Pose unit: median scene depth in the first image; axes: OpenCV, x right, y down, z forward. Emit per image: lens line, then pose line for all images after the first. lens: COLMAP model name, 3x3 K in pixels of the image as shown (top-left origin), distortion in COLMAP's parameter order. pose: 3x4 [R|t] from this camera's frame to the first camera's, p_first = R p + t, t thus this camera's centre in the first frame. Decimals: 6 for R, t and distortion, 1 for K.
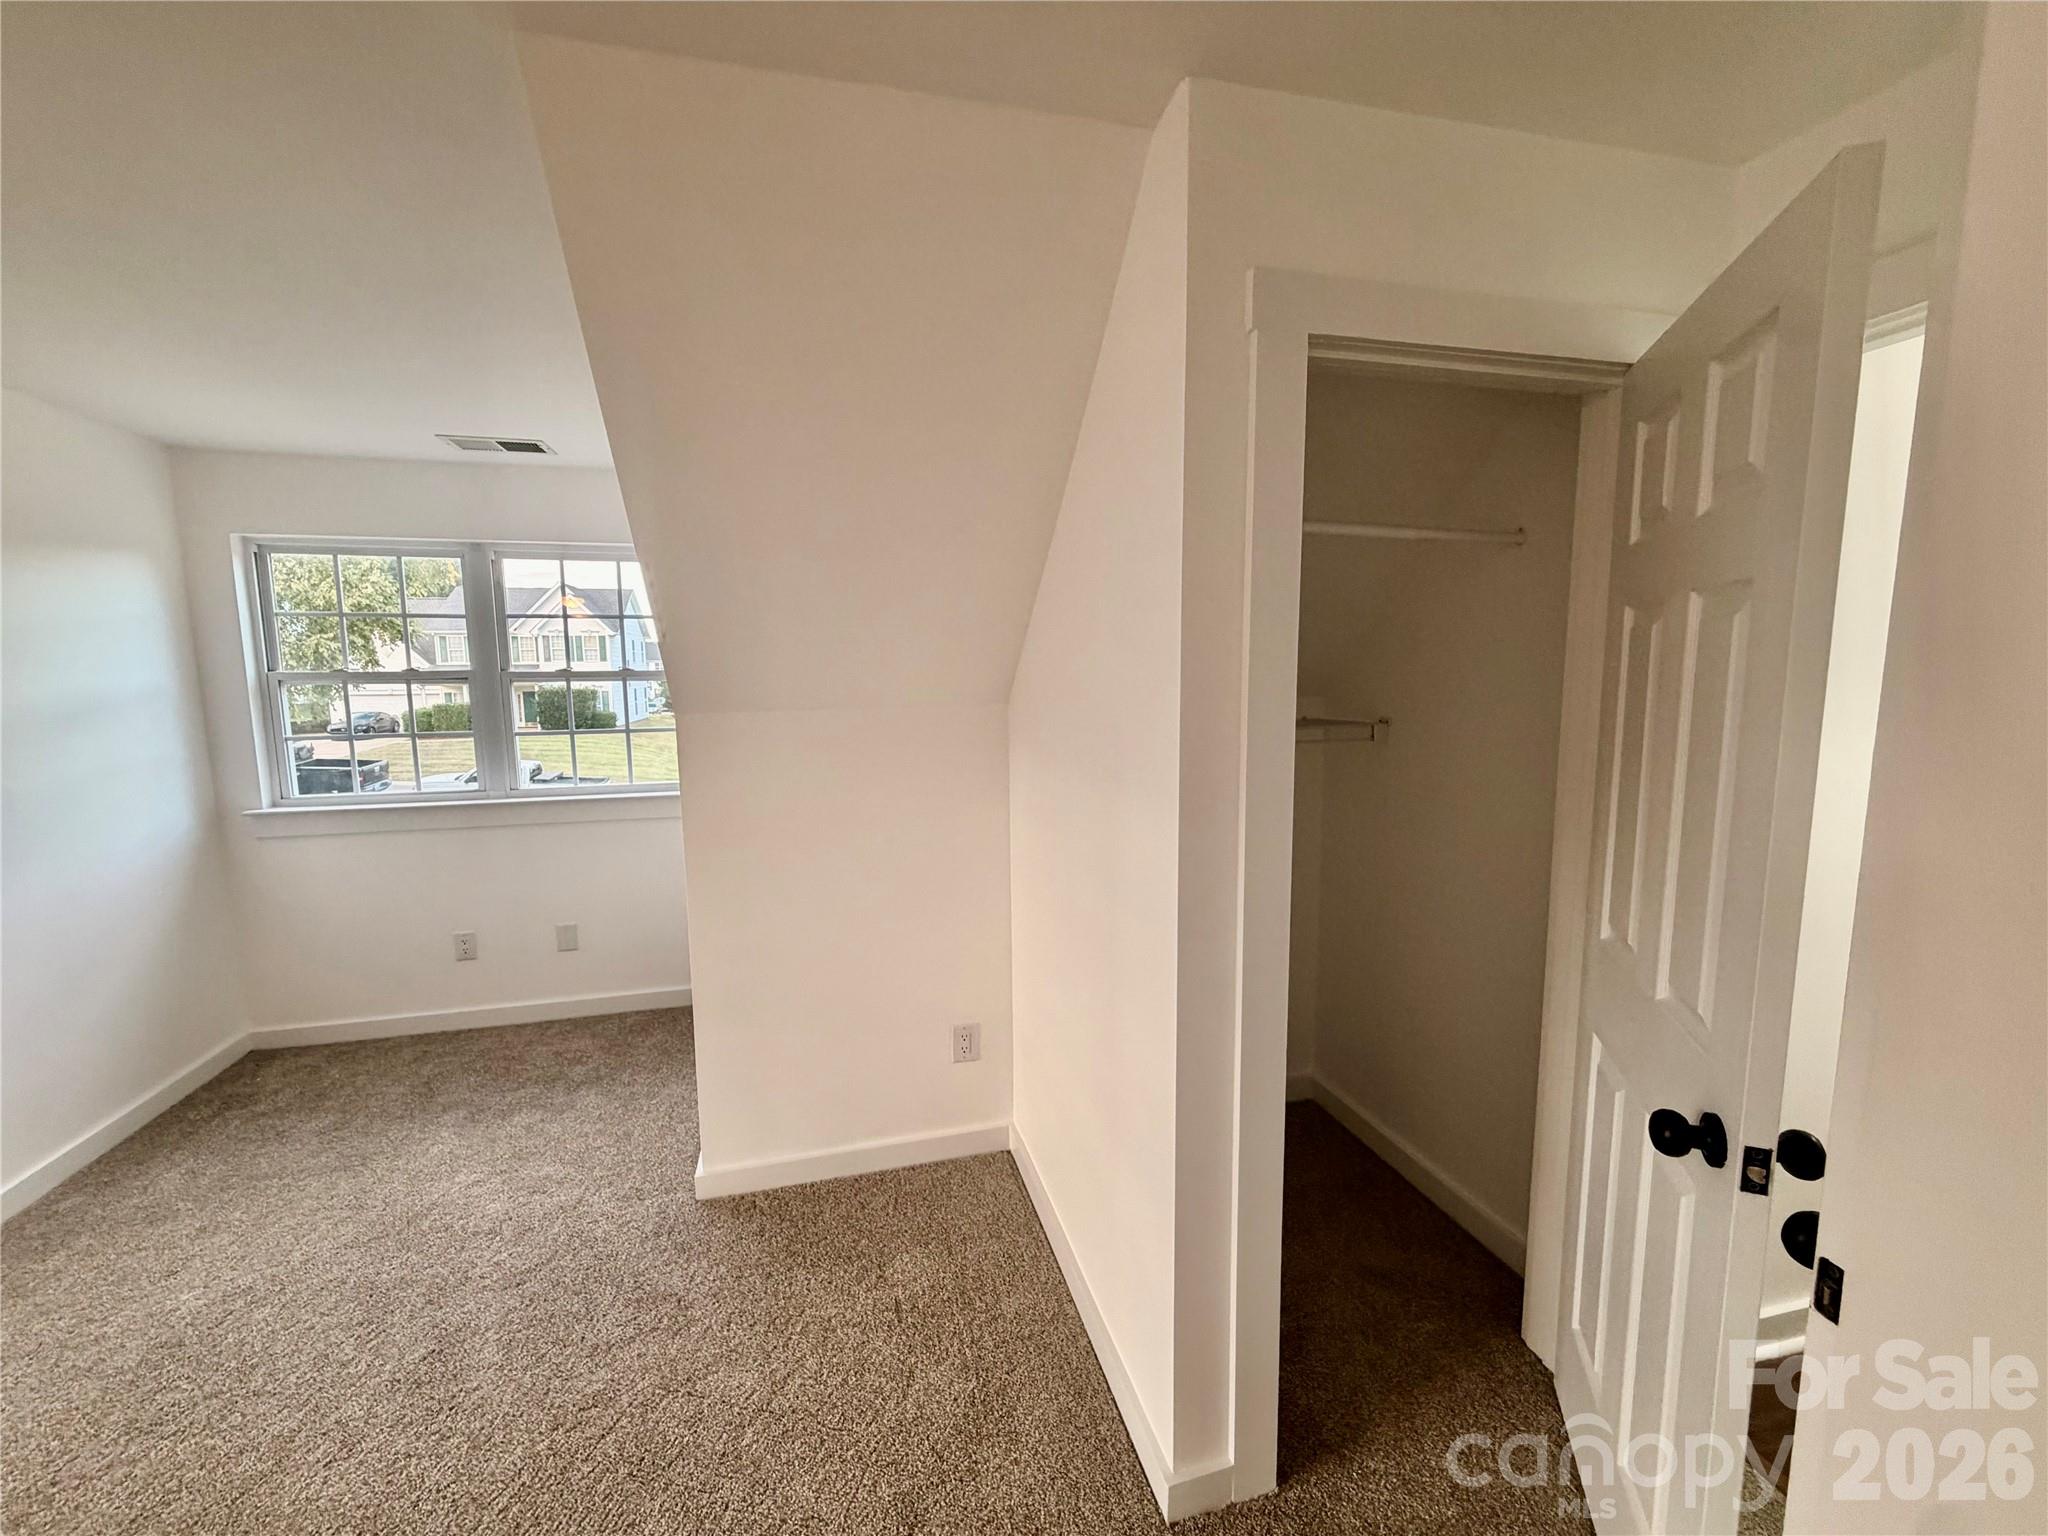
lens RADIAL K [[814.7, 0, 1020.5], [0, 814.7, 765.8], [0, 0, 1]] dist [-0.000460, 0.000136]
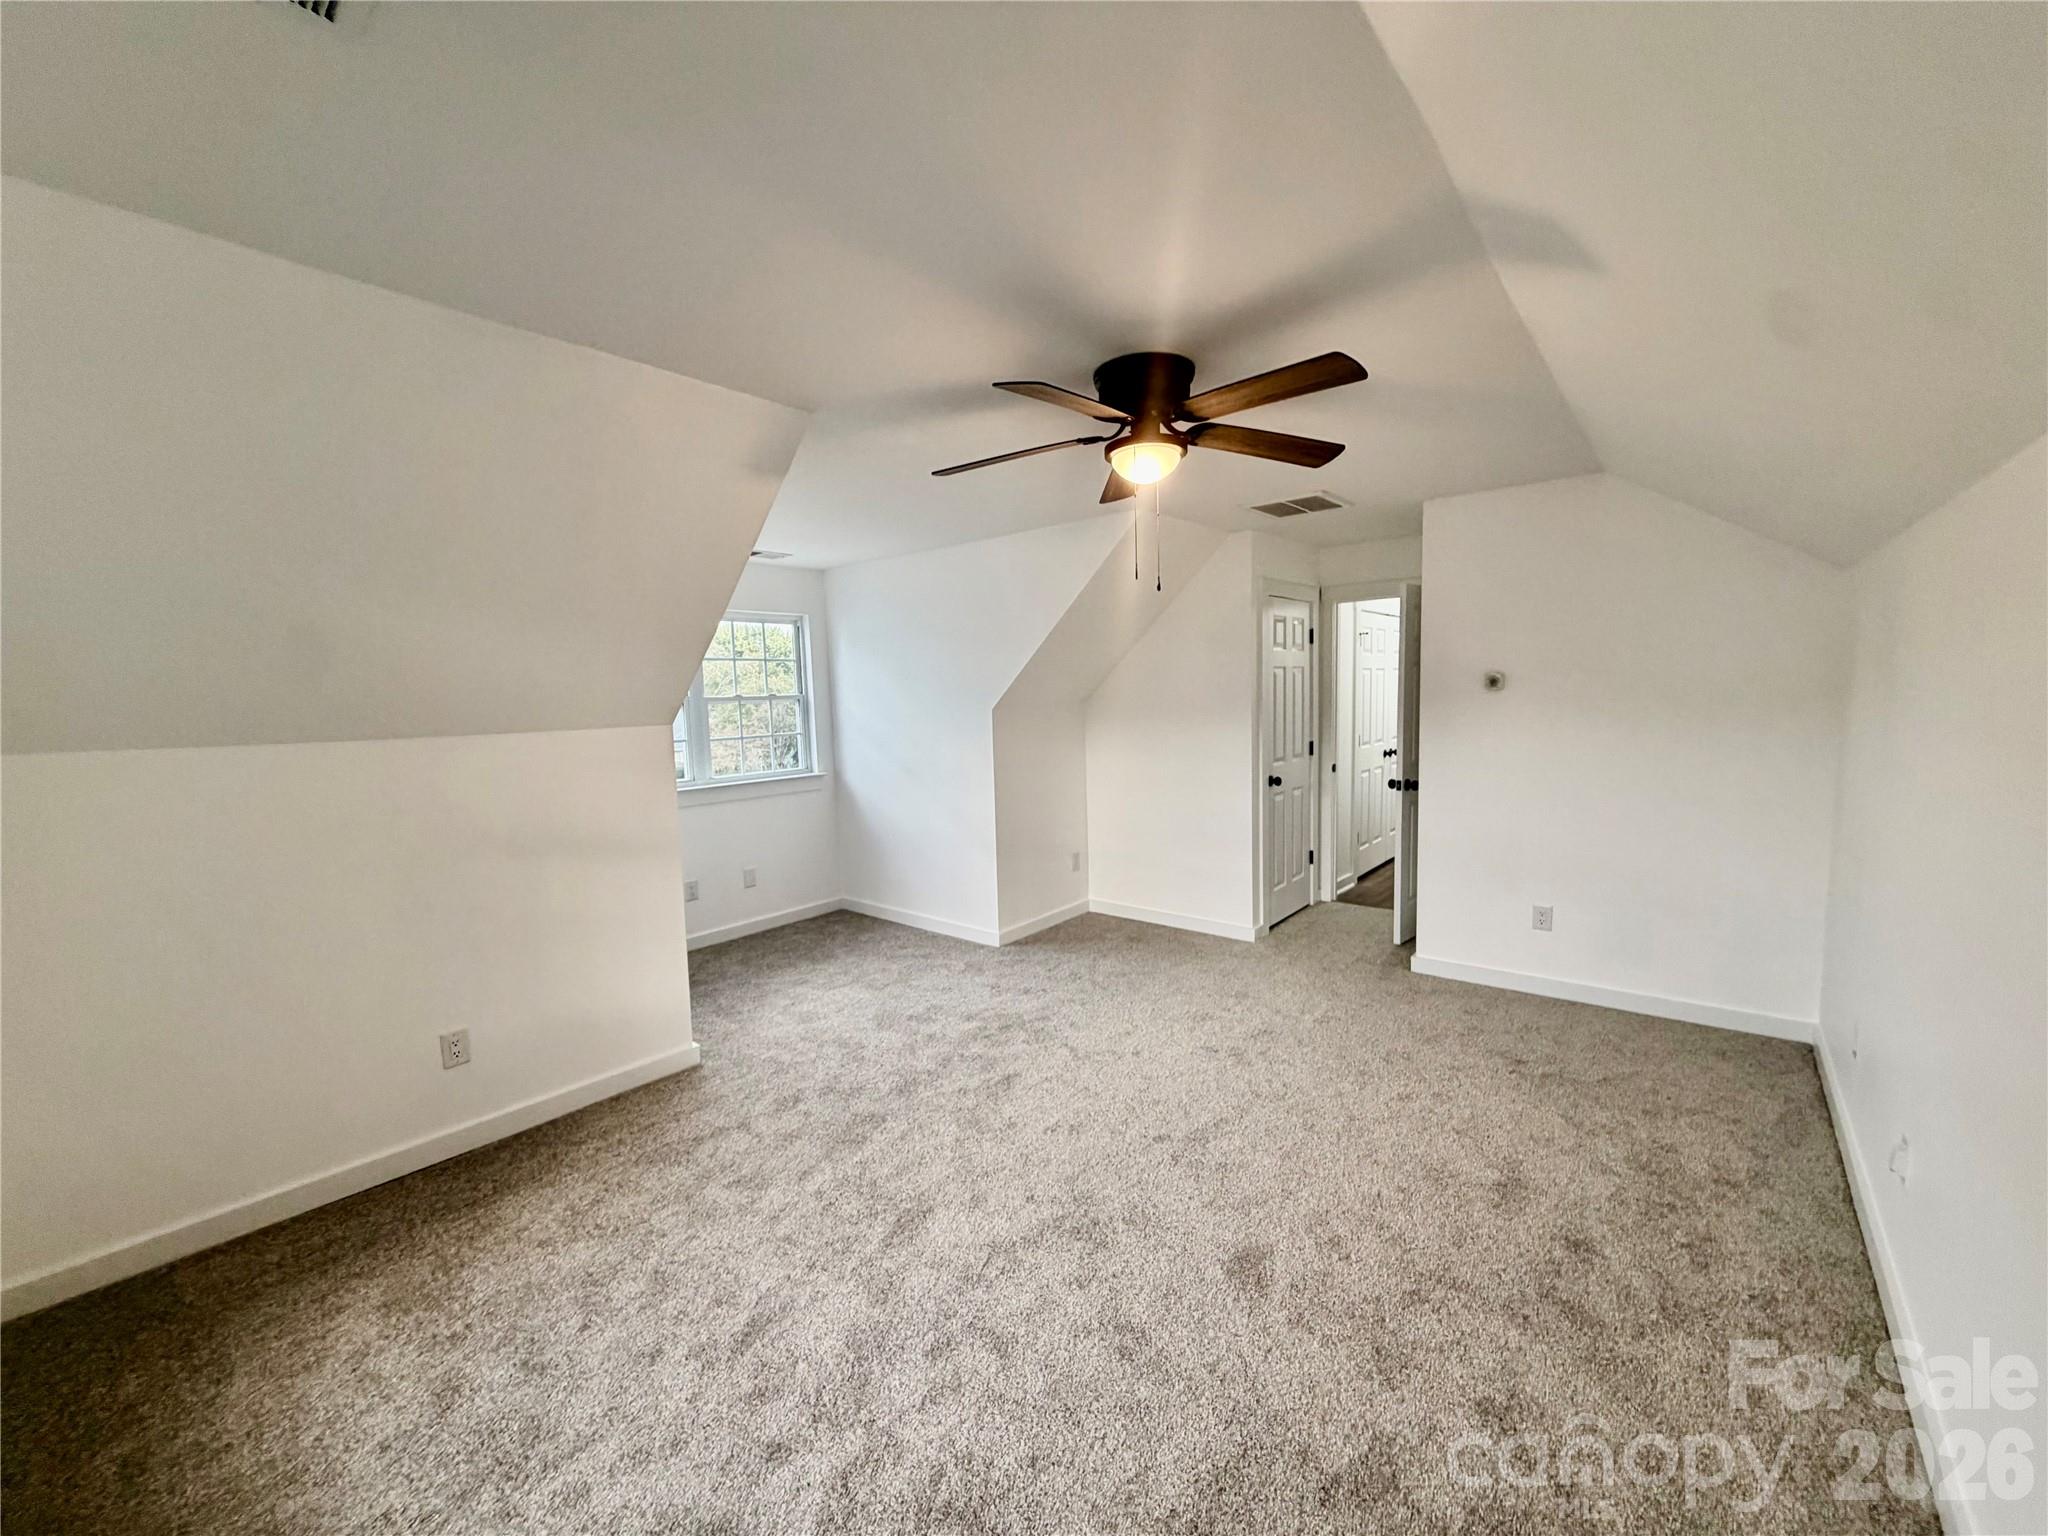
lens RADIAL K [[816.9, 0, 1022.3], [0, 816.9, 768.1], [0, 0, 1]] dist [0.000425, -0.000018]
pose [[0.813293, -0.065703, 0.578133, -1.377182], [0.087684, 0.996097, -0.010148, 0.103976], [-0.575209, 0.058946, 0.815880, -0.668939]]
